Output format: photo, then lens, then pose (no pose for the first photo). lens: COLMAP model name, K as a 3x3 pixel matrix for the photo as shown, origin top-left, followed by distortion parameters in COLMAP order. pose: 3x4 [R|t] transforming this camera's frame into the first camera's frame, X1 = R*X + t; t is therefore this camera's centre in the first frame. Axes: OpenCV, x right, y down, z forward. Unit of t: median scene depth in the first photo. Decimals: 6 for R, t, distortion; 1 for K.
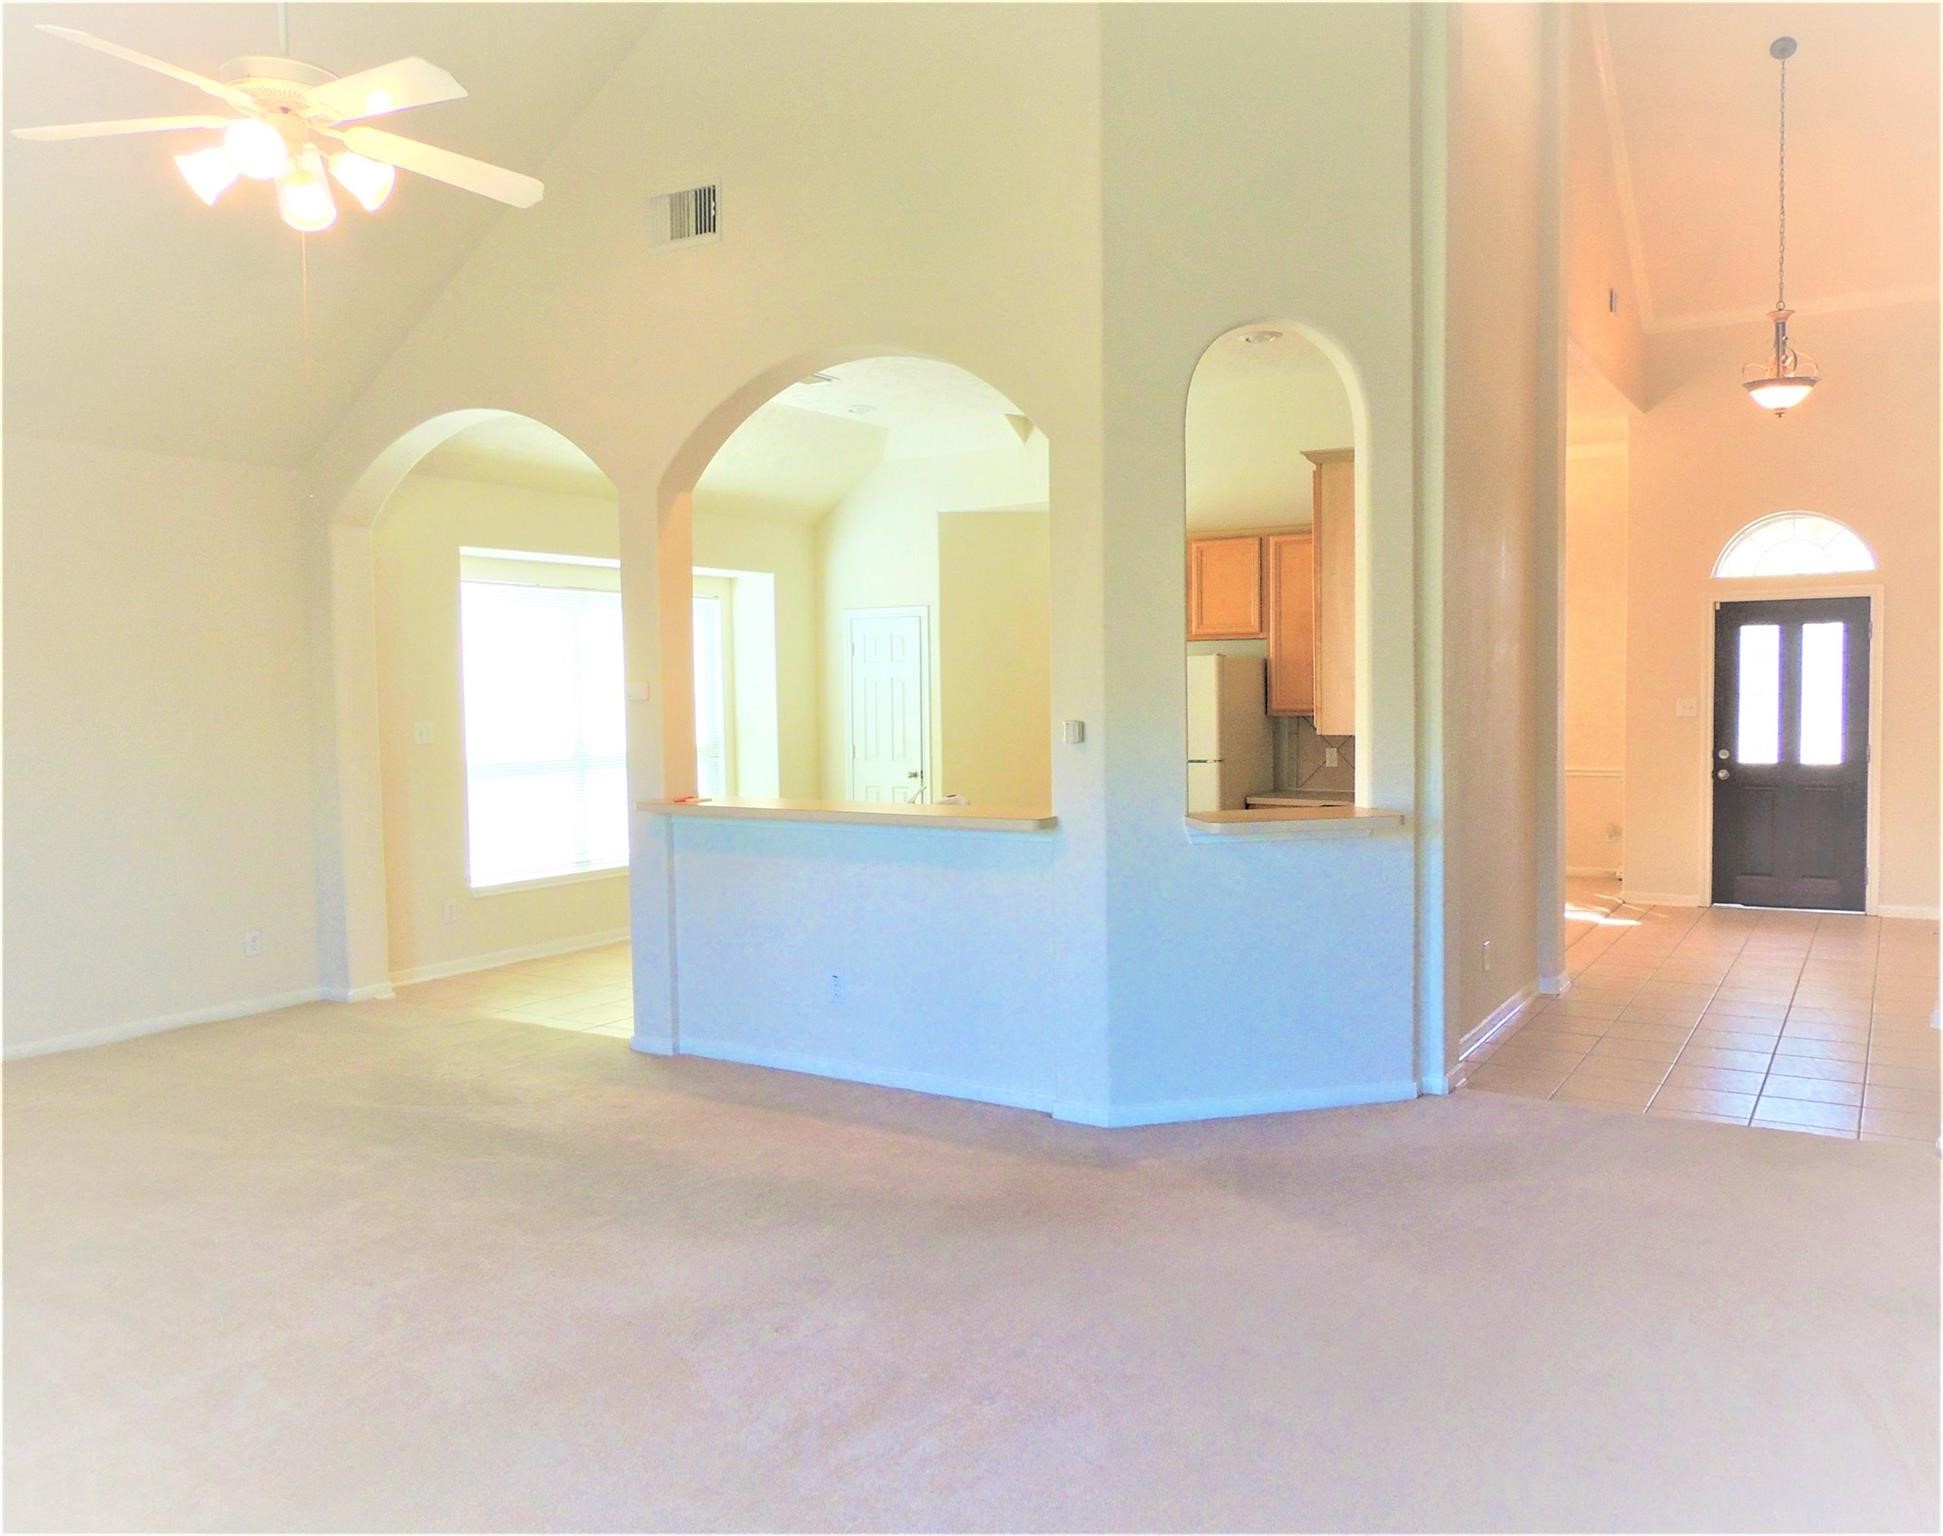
lens RADIAL K [[1489.3, 0, 971.5], [0, 1489.3, 768.0], [0, 0, 1]] dist [-0.003724, 0.003722]
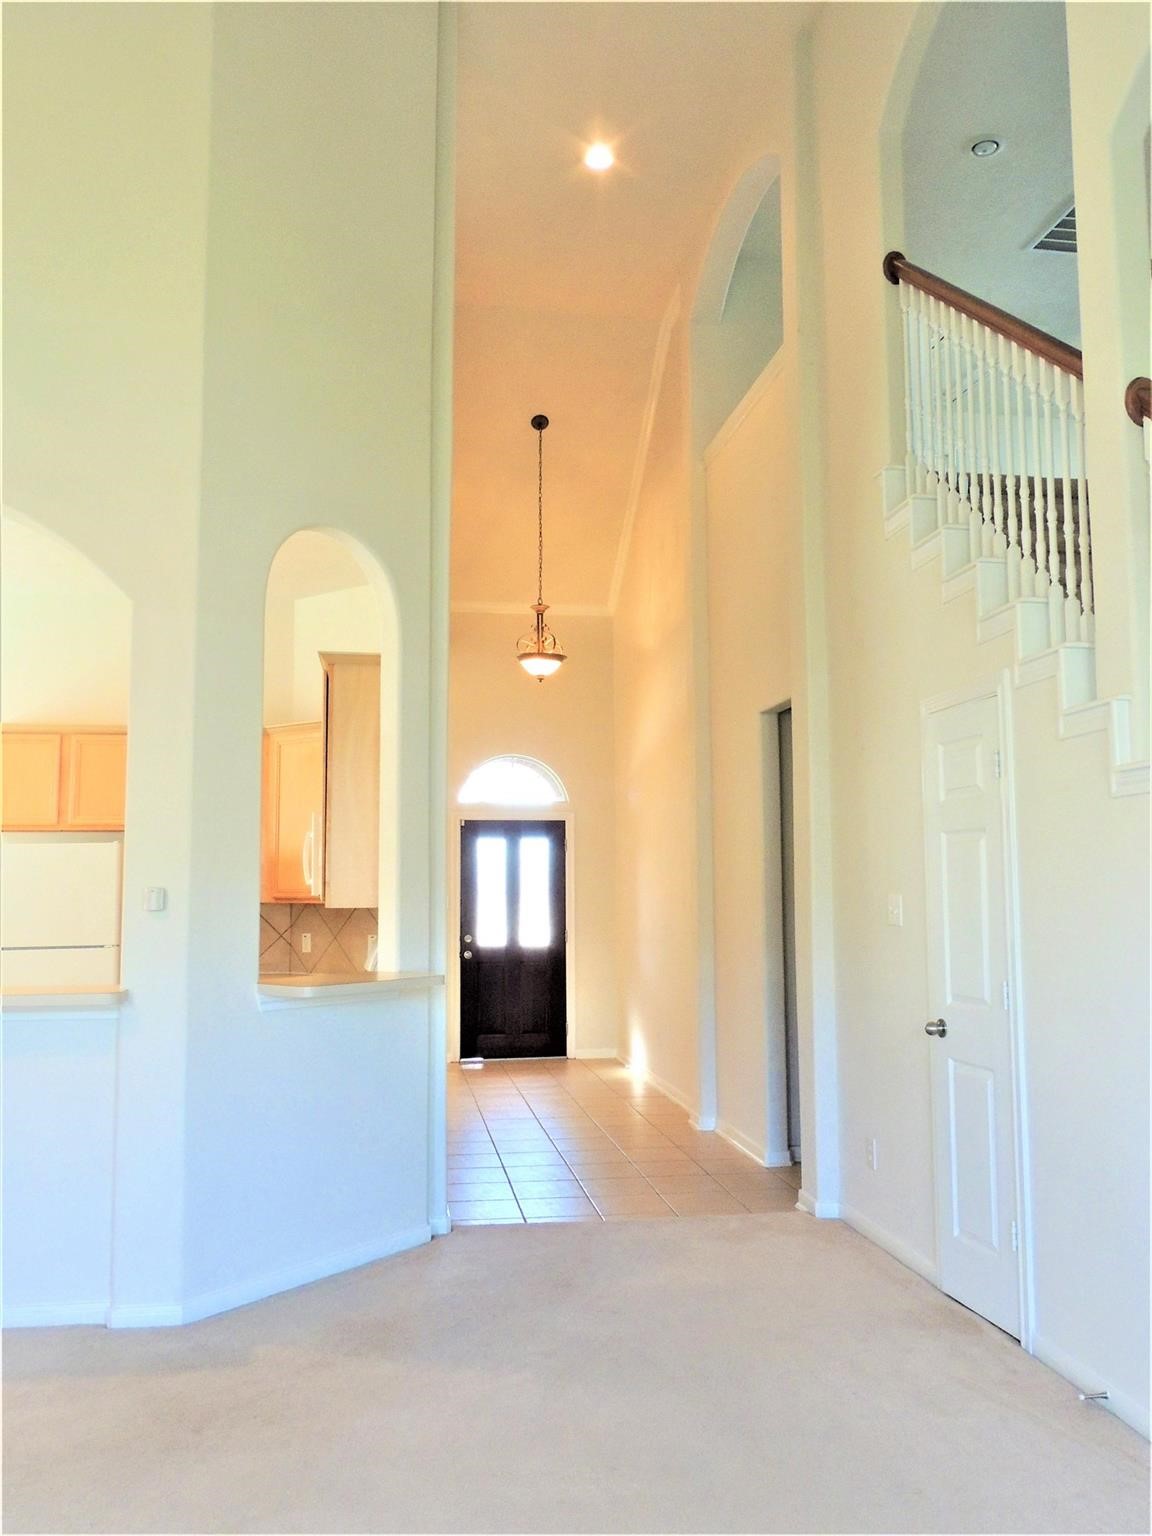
lens RADIAL K [[1272.0, 0, 576.0], [0, 1272.0, 768.0], [0, 0, 1]] dist [0.013173, 0.010393]
pose [[0.765024, 0.074423, 0.639687, -0.162961], [0.028554, 0.988403, -0.149142, 0.014210], [-0.643368, 0.132363, 0.754027, 0.119568]]
